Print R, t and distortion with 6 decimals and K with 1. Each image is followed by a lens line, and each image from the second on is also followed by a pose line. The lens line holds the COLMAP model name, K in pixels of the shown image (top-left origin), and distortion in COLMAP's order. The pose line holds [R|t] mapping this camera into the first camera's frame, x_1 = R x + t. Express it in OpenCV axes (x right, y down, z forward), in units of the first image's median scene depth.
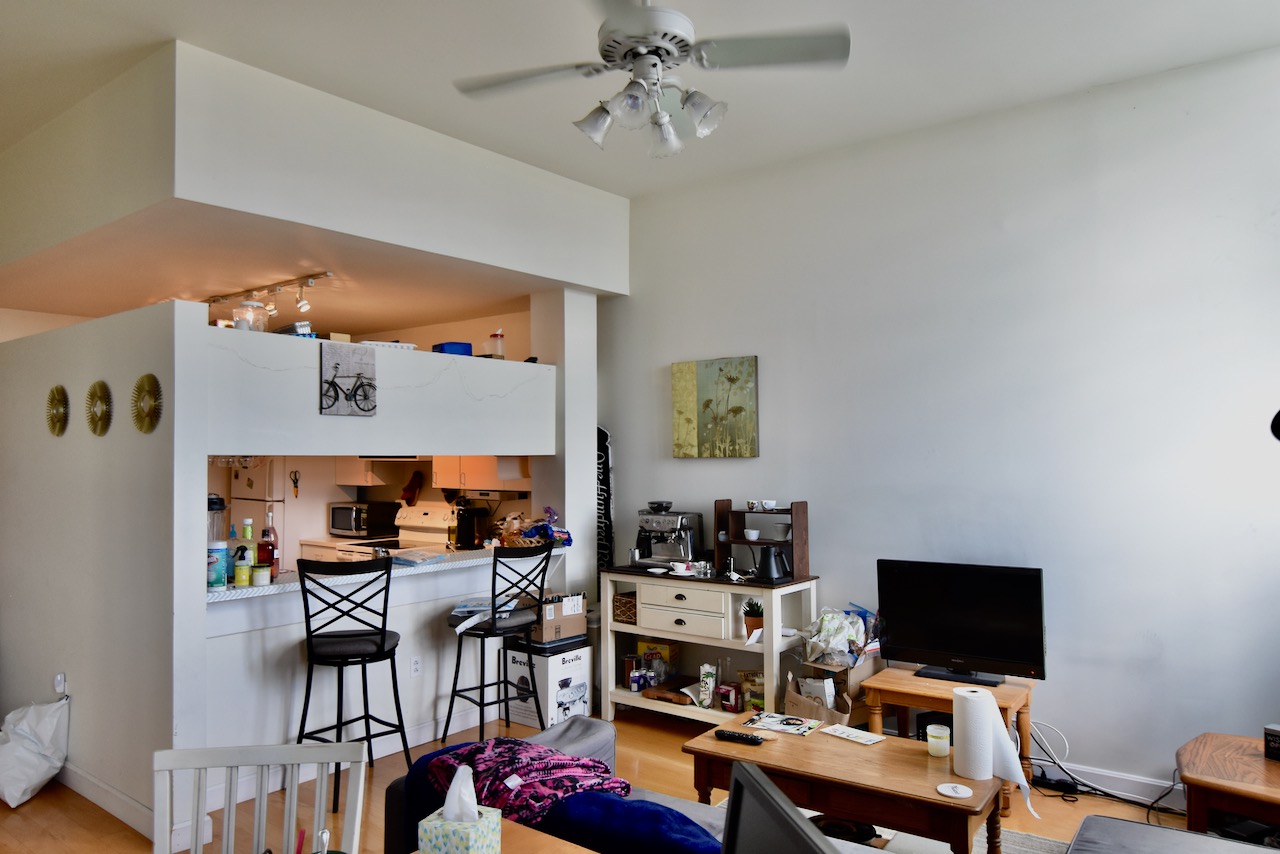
lens RADIAL K [[881.3, 0, 644.9], [0, 881.3, 422.9], [0, 0, 1]] dist [0.000801, -0.010819]
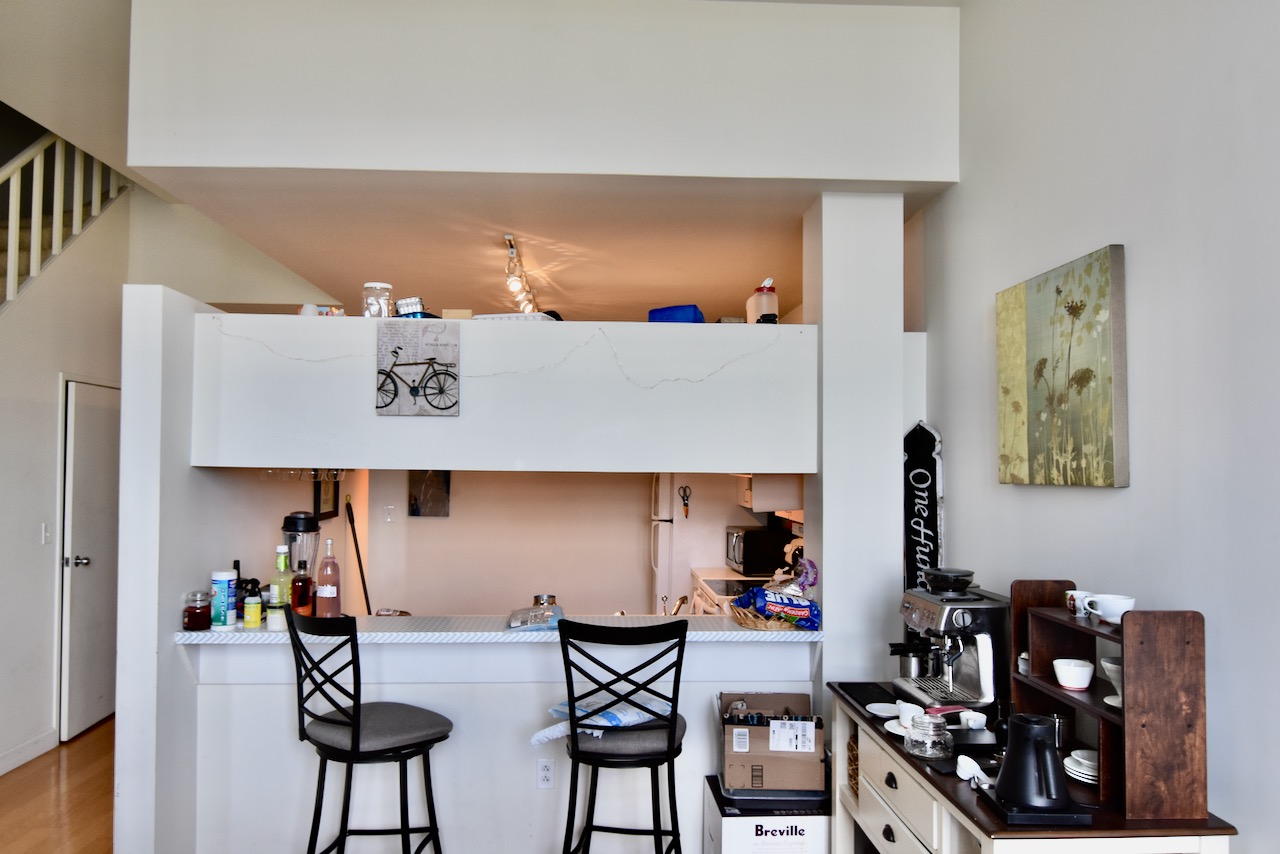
lens RADIAL K [[881.3, 0, 637.5], [0, 881.3, 431.7], [0, 0, 1]] dist [0.000801, -0.010819]
pose [[0.647327, -0.018249, -0.761994, 0.295042], [0.016171, 0.999817, -0.010206, 0.013073], [0.762041, -0.005715, 0.647504, 0.554311]]
